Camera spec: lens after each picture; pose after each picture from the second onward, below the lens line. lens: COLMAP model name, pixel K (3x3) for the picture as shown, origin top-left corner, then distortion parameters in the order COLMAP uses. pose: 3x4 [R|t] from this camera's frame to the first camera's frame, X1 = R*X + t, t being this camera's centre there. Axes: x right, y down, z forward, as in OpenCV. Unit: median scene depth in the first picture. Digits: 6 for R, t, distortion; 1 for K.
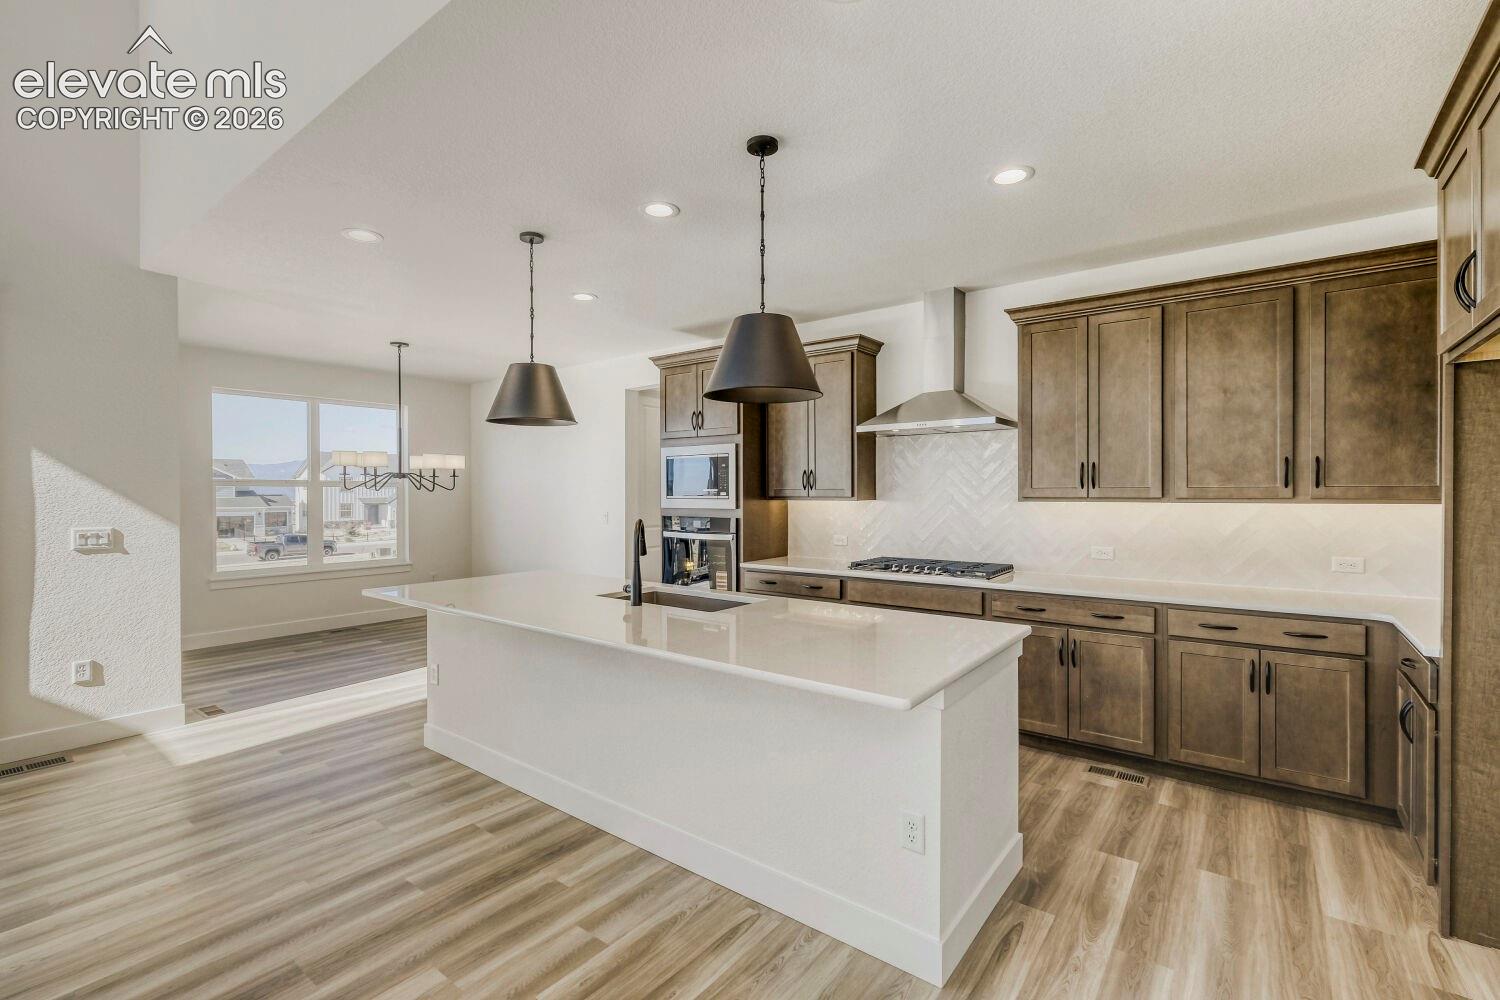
lens RADIAL K [[673.8, 0, 739.9], [0, 673.8, 499.2], [0, 0, 1]] dist [-0.001933, -0.000276]
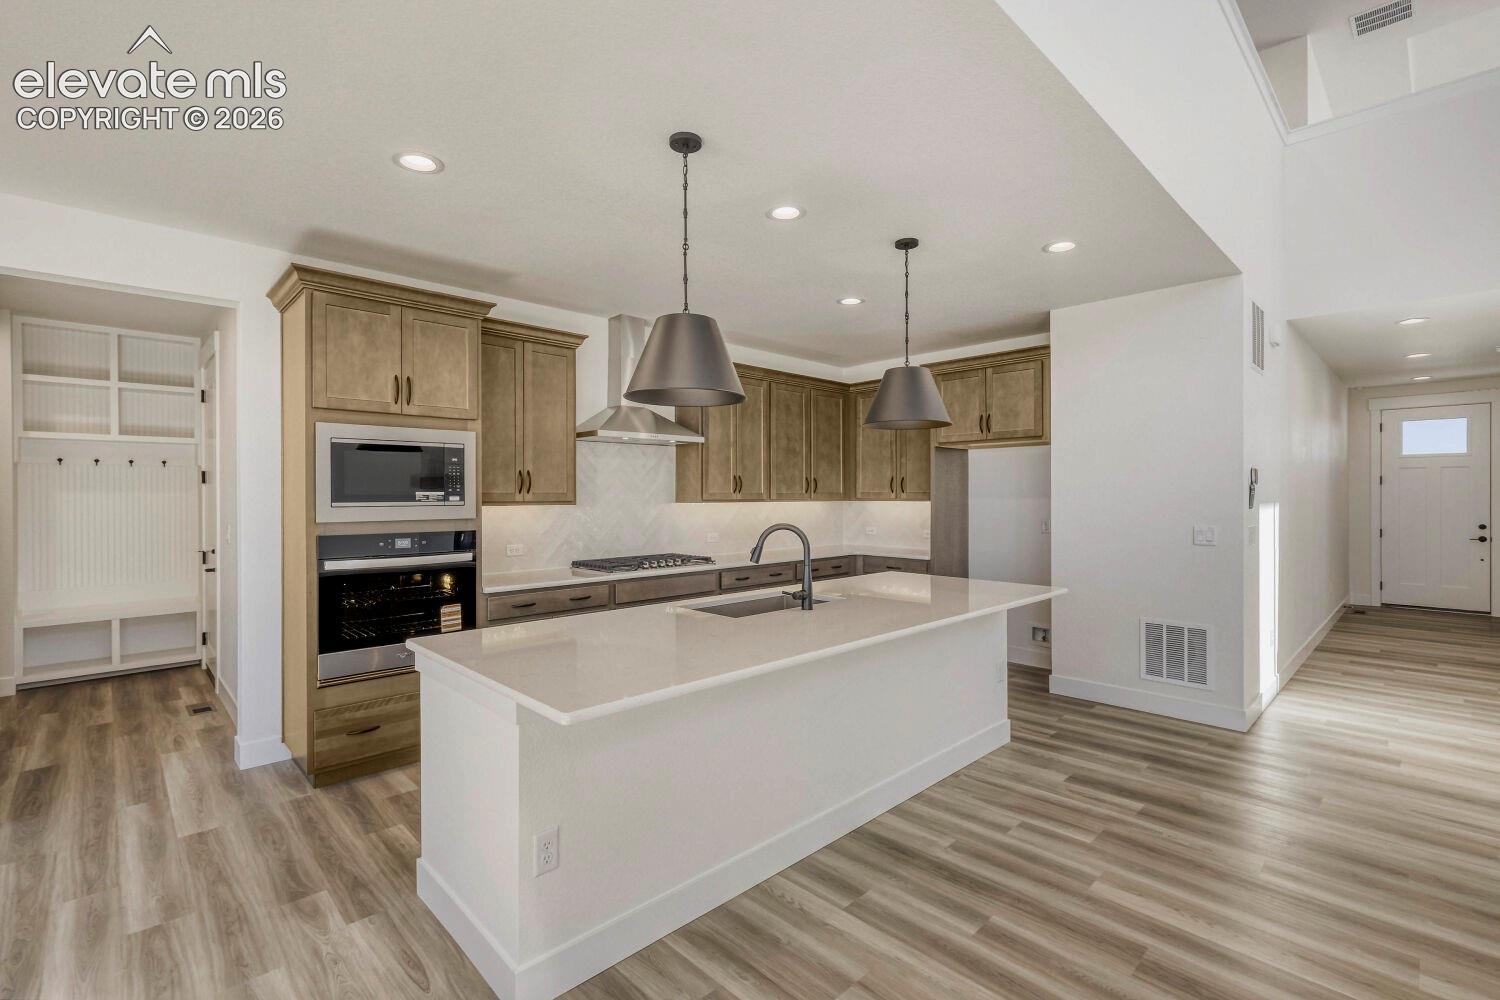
lens RADIAL K [[673.8, 0, 753.5], [0, 673.8, 493.2], [0, 0, 1]] dist [-0.001933, -0.000276]
pose [[0.128996, 0.005016, 0.991632, -1.152370], [0.014541, 0.999870, -0.006950, -0.006797], [-0.991539, 0.015315, 0.128906, 0.953340]]
